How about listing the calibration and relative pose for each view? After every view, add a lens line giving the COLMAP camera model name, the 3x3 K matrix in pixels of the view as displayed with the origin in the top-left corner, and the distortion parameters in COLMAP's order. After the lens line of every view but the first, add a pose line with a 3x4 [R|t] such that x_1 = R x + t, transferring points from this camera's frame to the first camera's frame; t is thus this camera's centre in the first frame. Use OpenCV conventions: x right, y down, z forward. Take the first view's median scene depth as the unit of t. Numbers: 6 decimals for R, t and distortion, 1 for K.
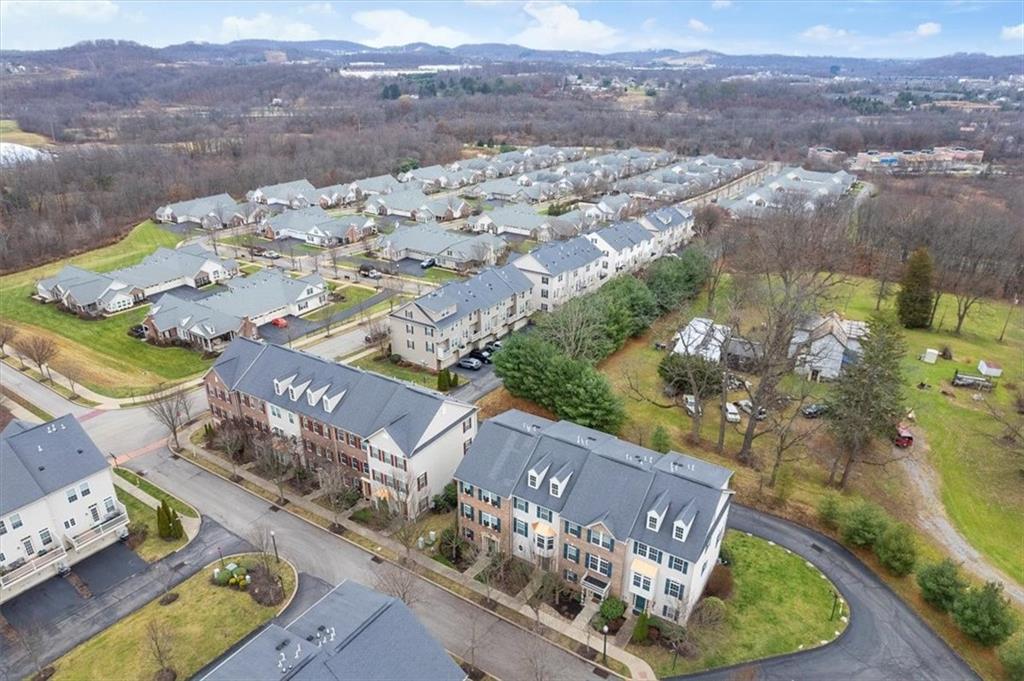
lens RADIAL K [[755.7, 0, 512.0], [0, 755.7, 340.5], [0, 0, 1]] dist [-0.106792, 0.118003]
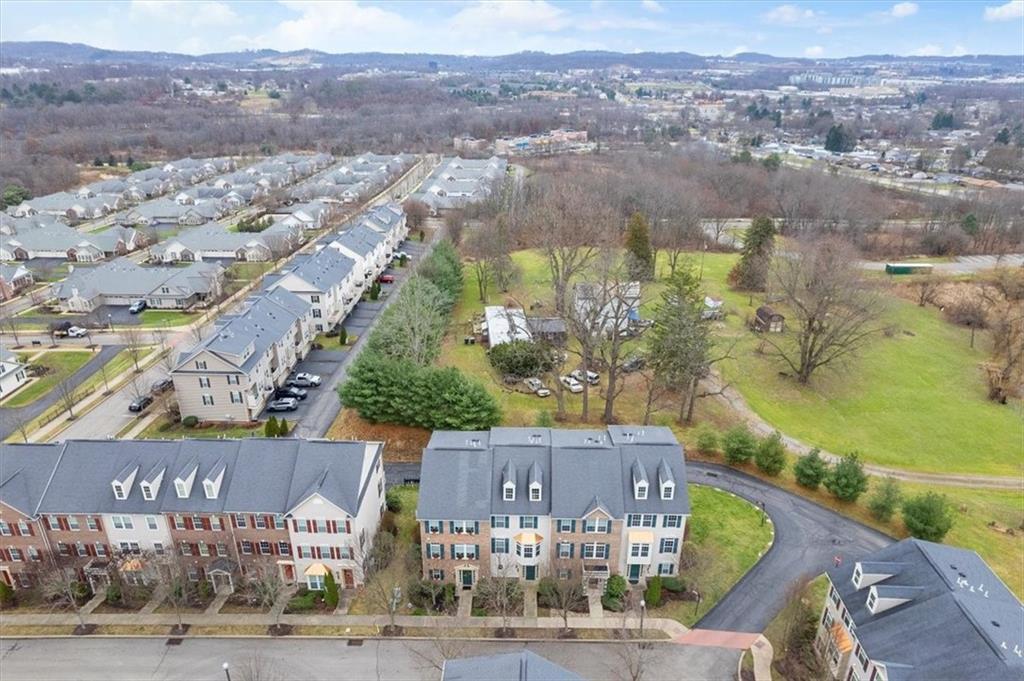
lens RADIAL K [[755.7, 0, 512.0], [0, 755.7, 340.5], [0, 0, 1]] dist [-0.106792, 0.118003]
pose [[0.815191, -0.204221, 0.541995, -0.214676], [0.204867, 0.976950, 0.059978, -0.029094], [-0.541751, 0.062143, 0.838239, 0.086874]]
